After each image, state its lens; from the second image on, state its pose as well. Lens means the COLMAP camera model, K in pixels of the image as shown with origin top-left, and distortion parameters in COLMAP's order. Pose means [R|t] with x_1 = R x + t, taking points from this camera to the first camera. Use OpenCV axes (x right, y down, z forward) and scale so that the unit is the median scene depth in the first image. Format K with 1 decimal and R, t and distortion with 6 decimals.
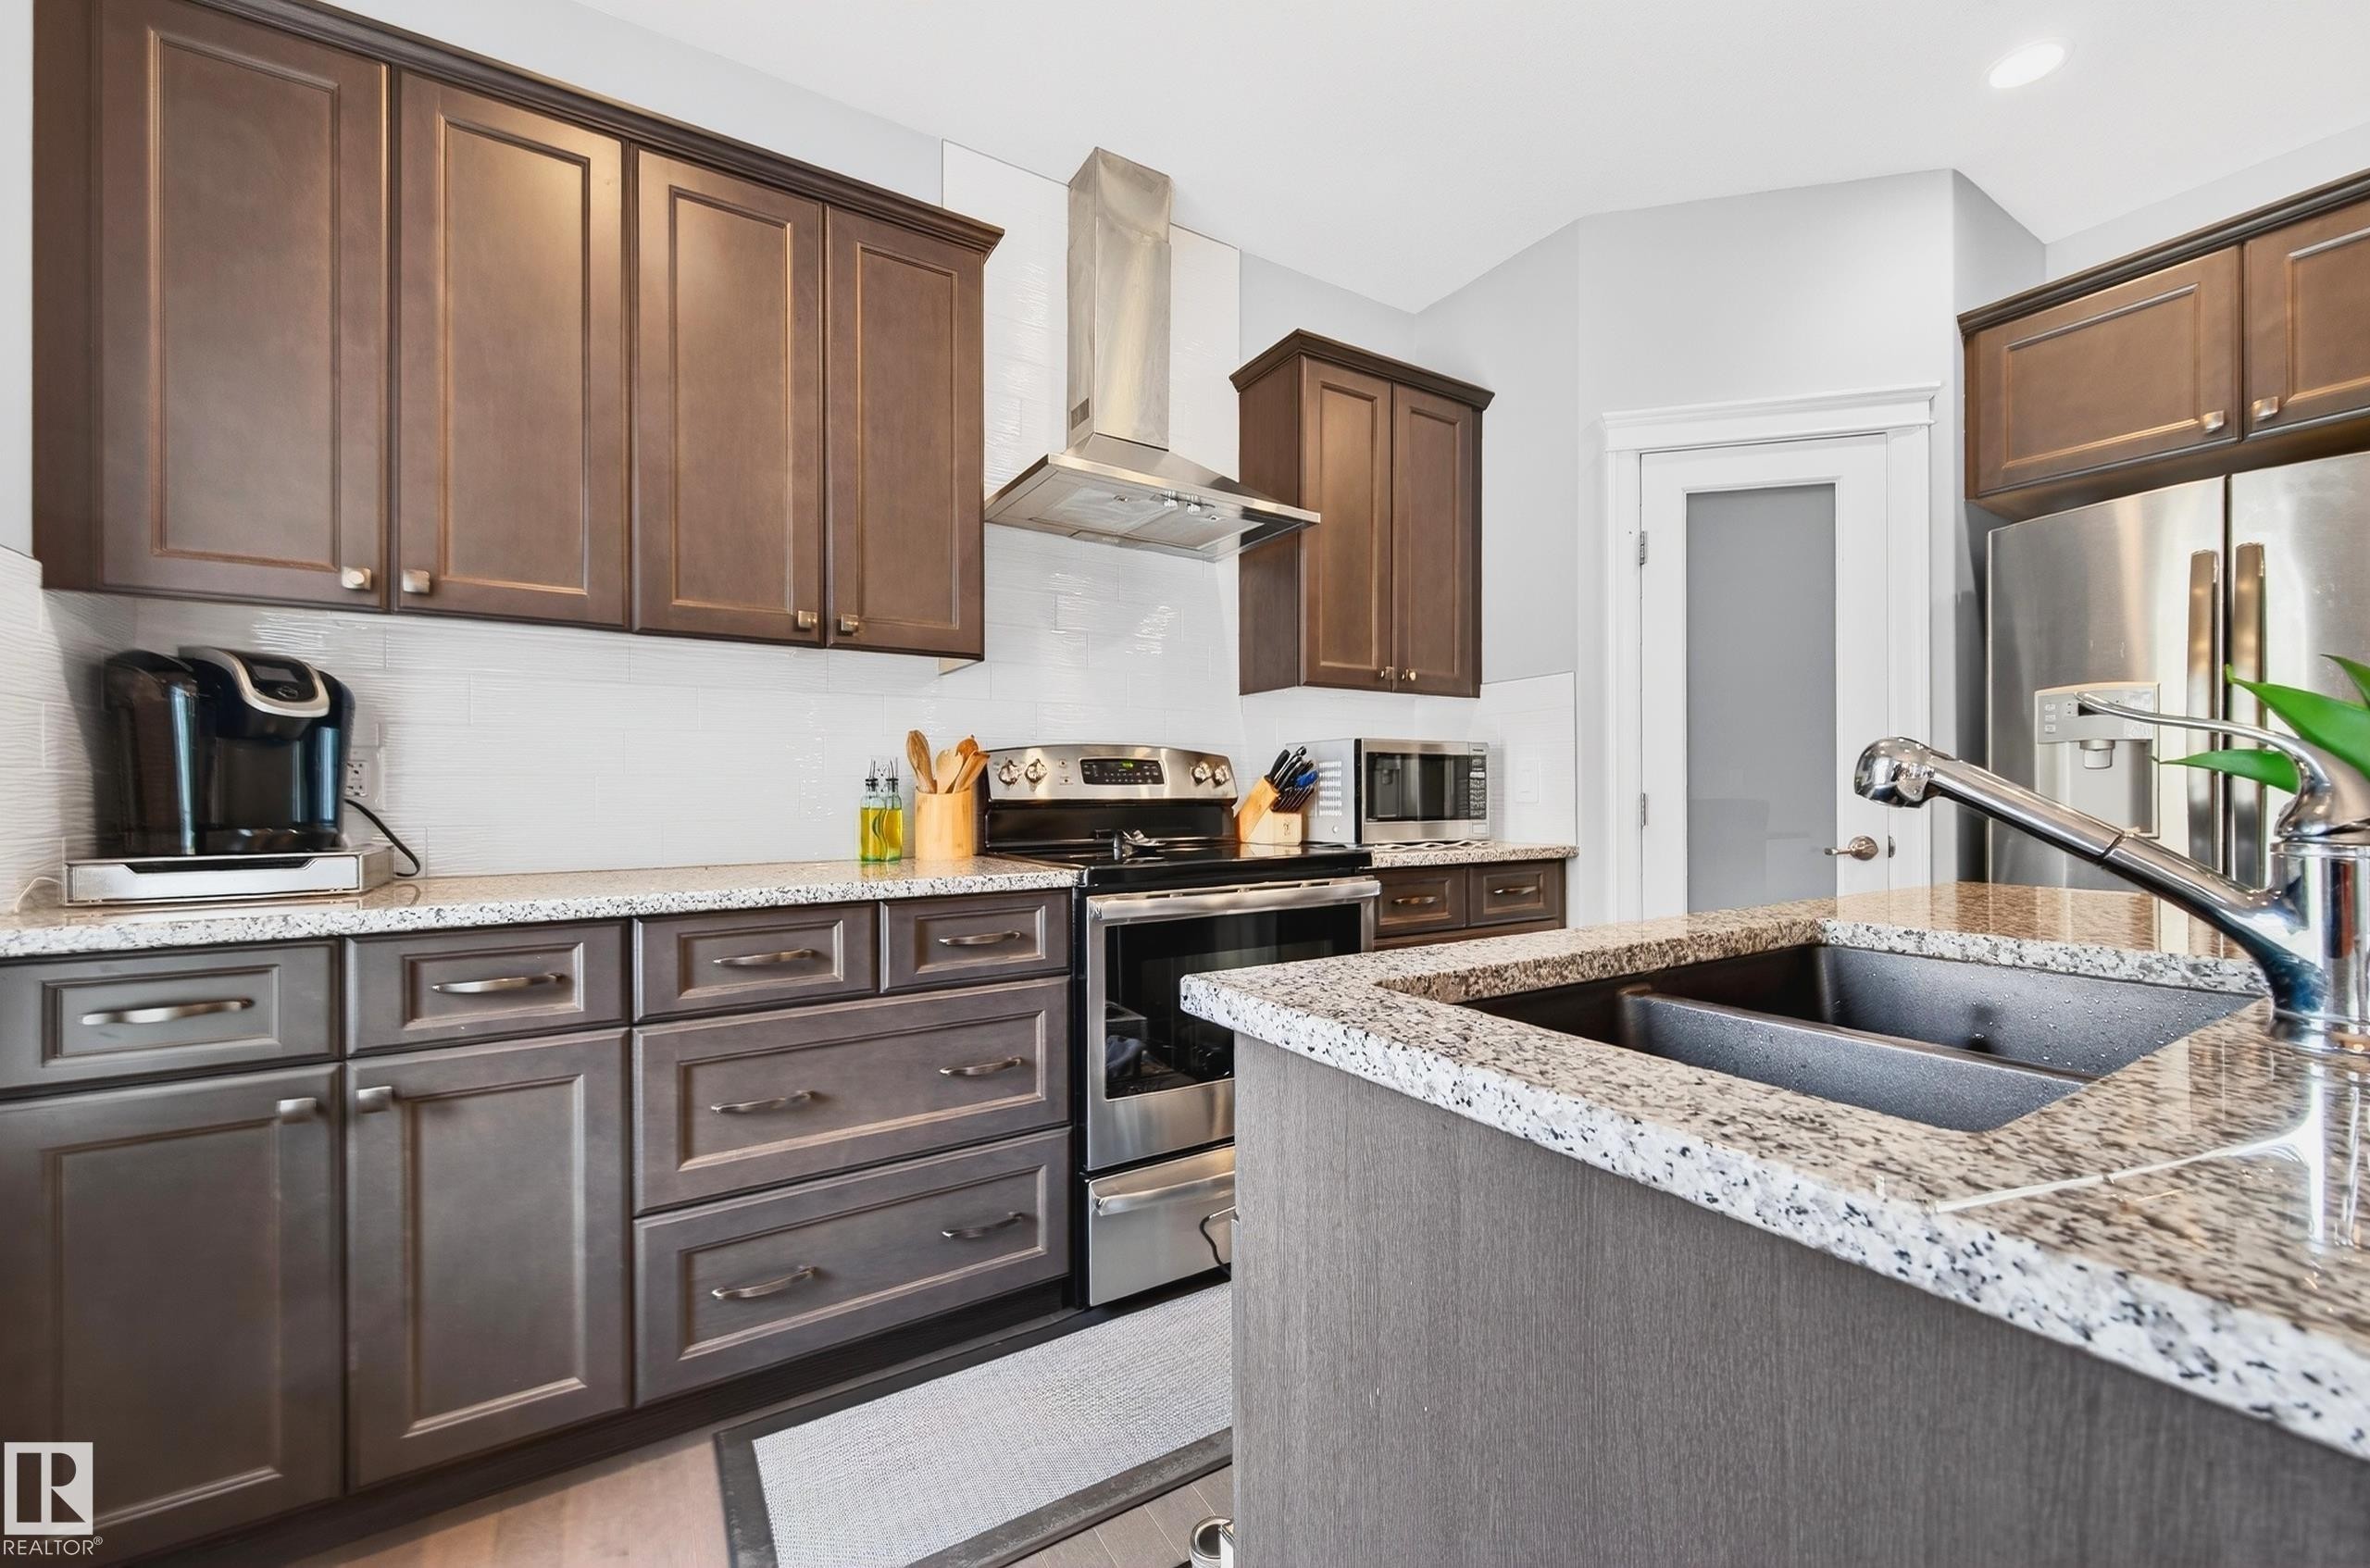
lens RADIAL K [[923.5, 0, 1184.1], [0, 923.5, 791.1], [0, 0, 1]] dist [-0.001615, 0.002060]
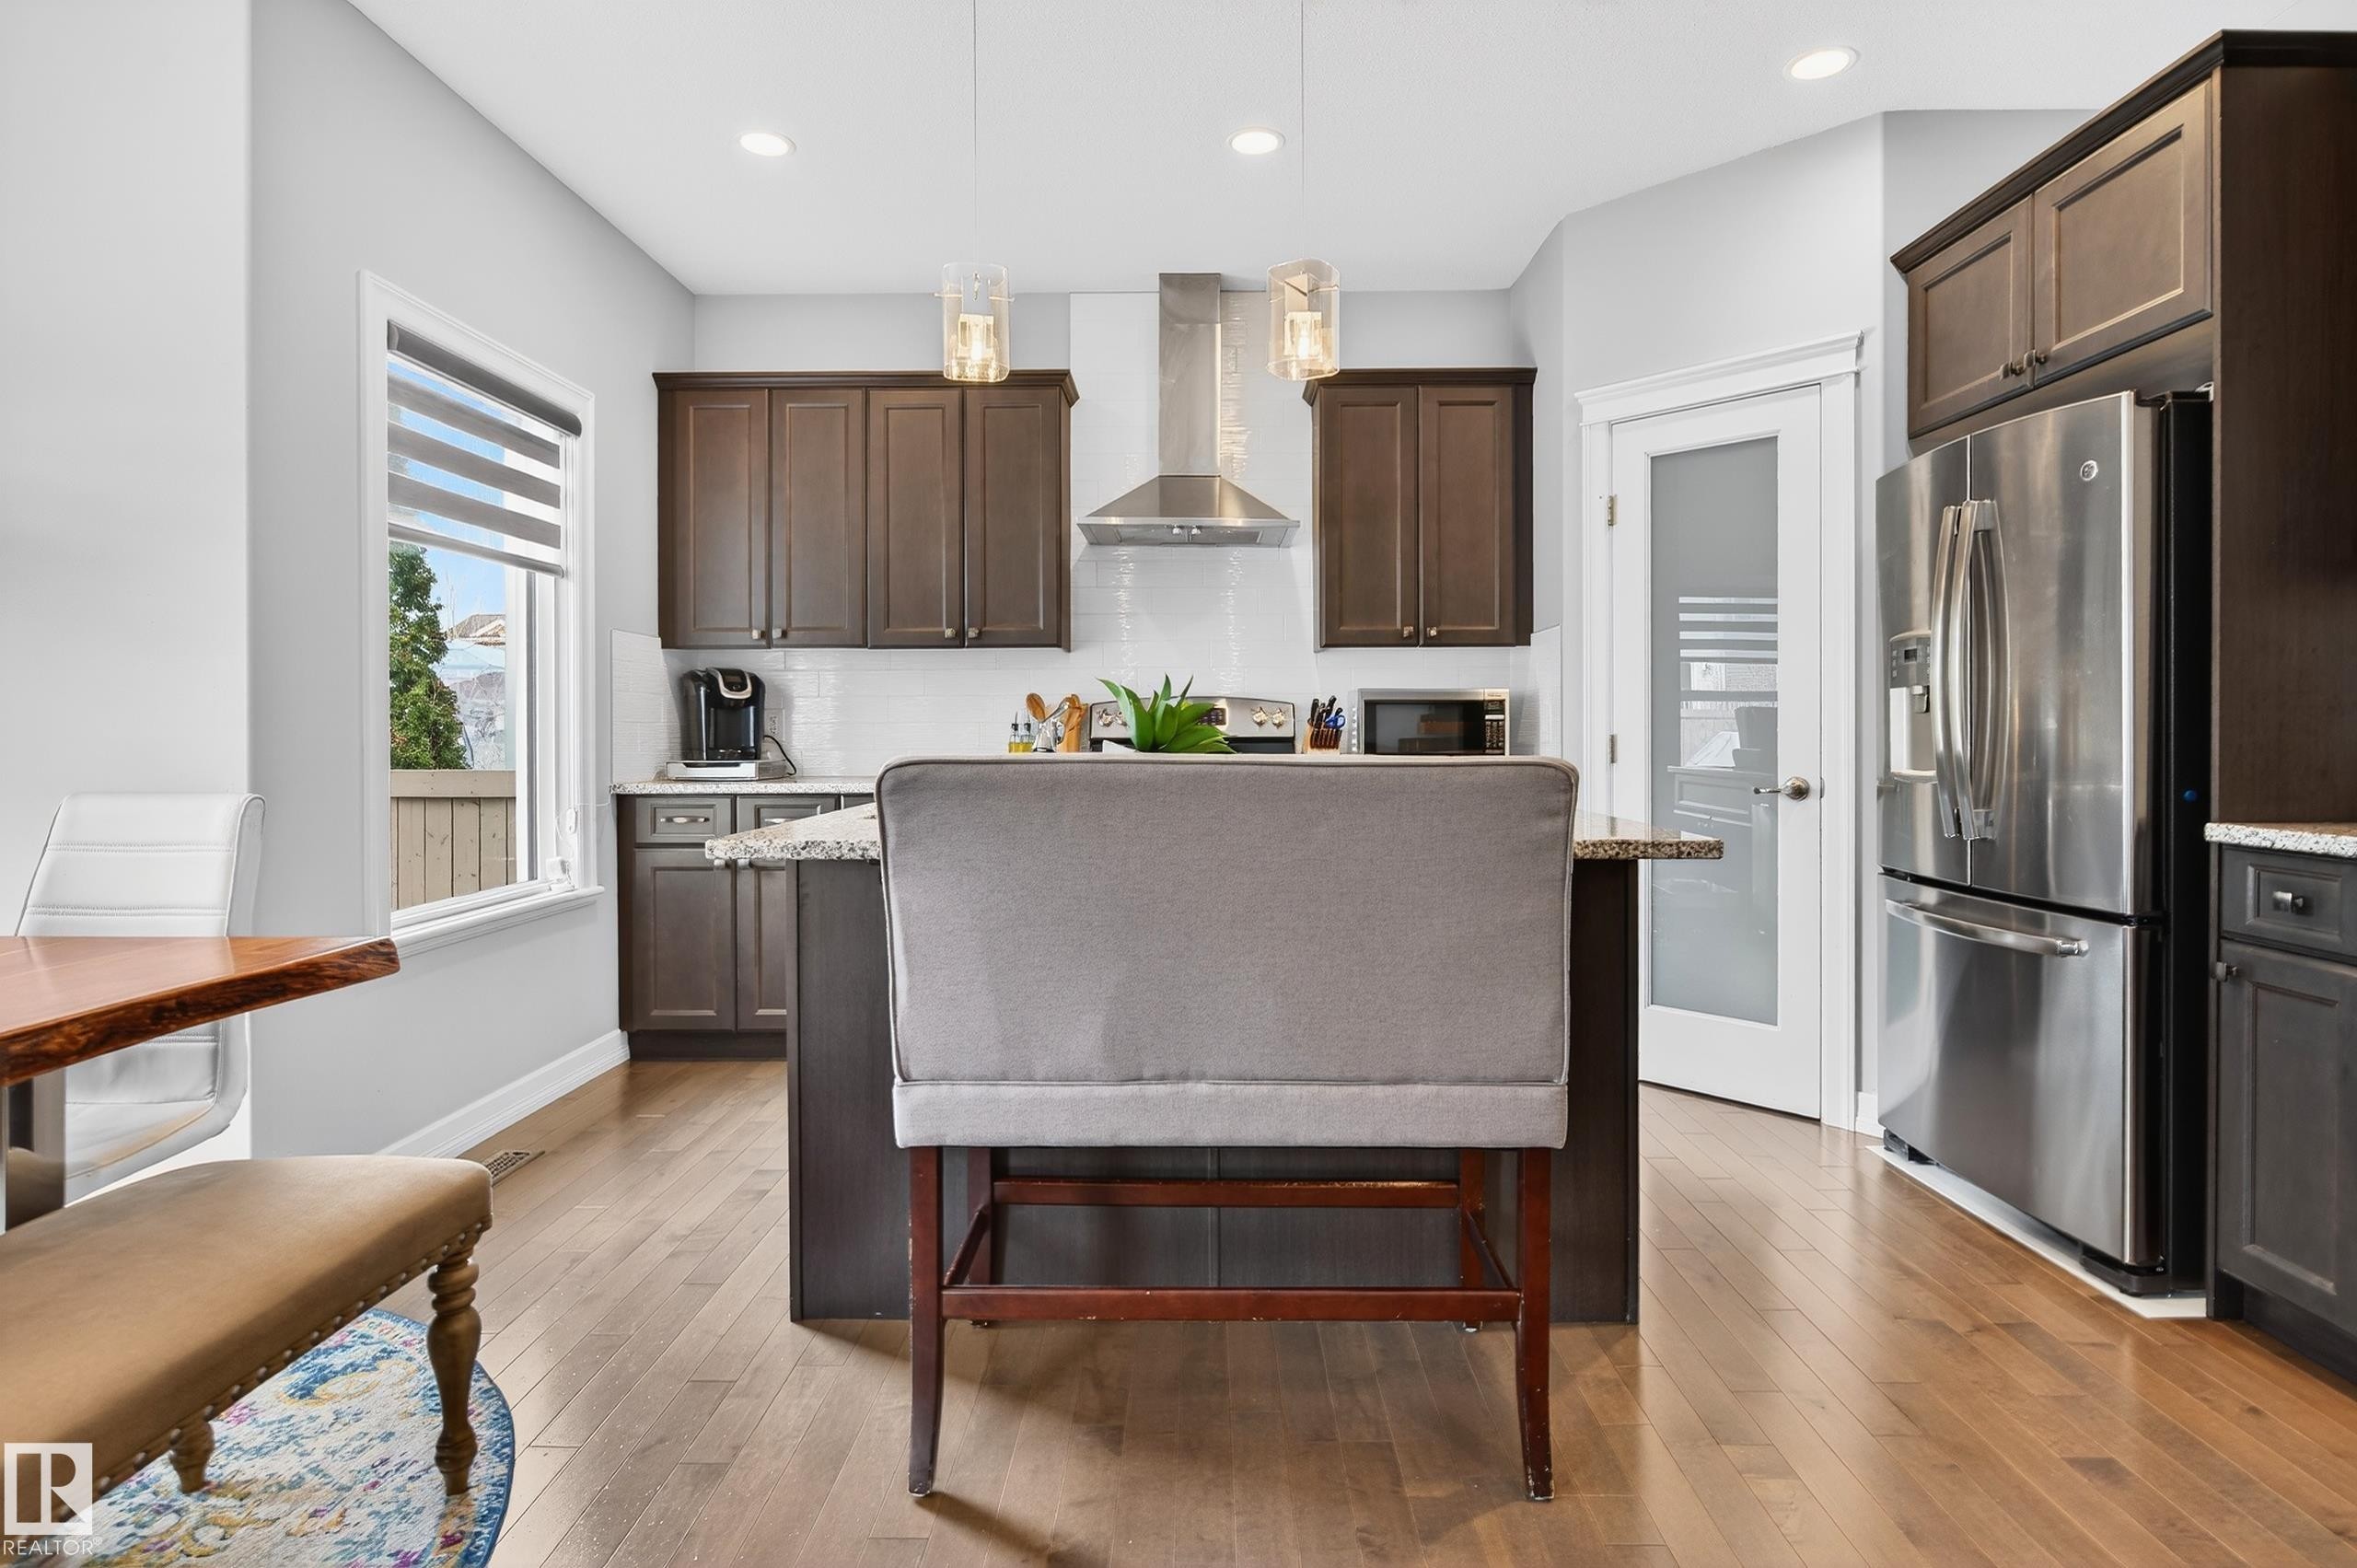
lens RADIAL K [[1213.9, 0, 1185.8], [0, 1213.9, 727.4], [0, 0, 1]] dist [-0.000255, -0.000086]
pose [[0.841048, -0.000435, -0.540960, 1.087820], [0.001174, 0.999999, 0.001021, -0.009283], [0.540959, -0.001494, 0.841047, -0.617063]]
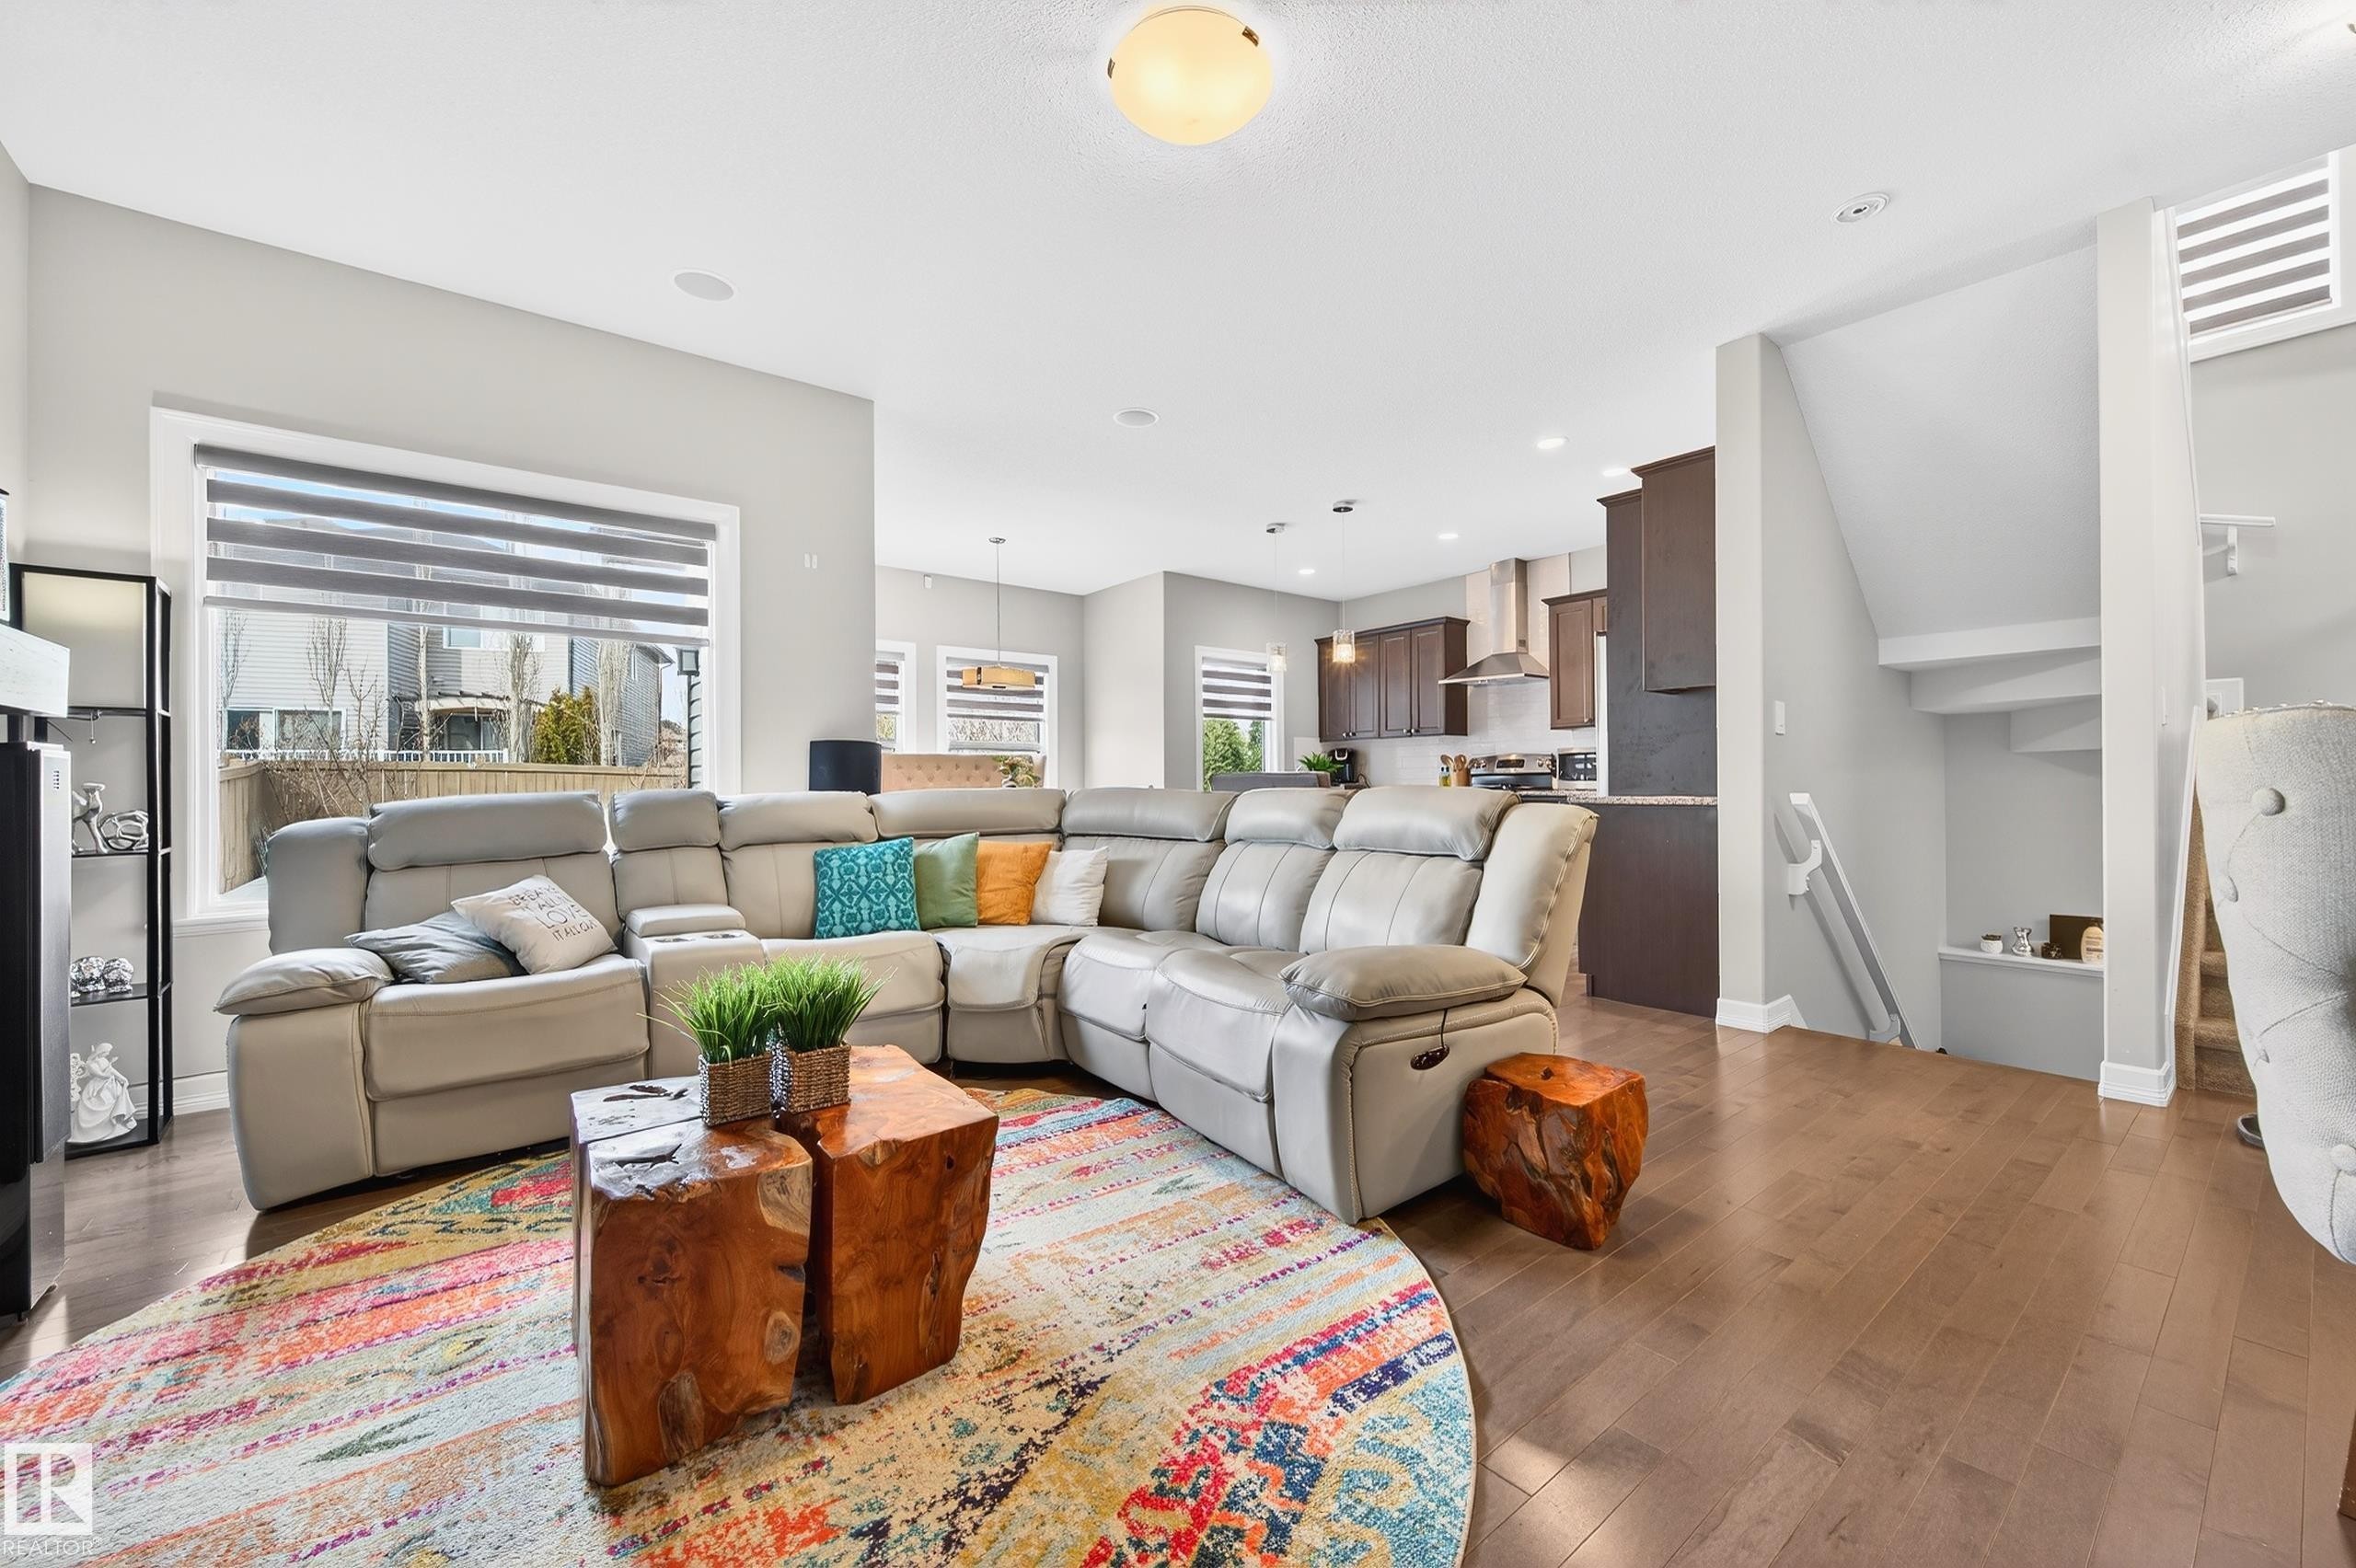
lens RADIAL K [[920.6, 0, 1185.4], [0, 920.6, 782.3], [0, 0, 1]] dist [0.001603, 0.000093]
pose [[0.117116, -0.000496, -0.993118, 3.315778], [0.006071, 0.999982, 0.000216, 0.037624], [0.993100, -0.006055, 0.117117, -0.447601]]
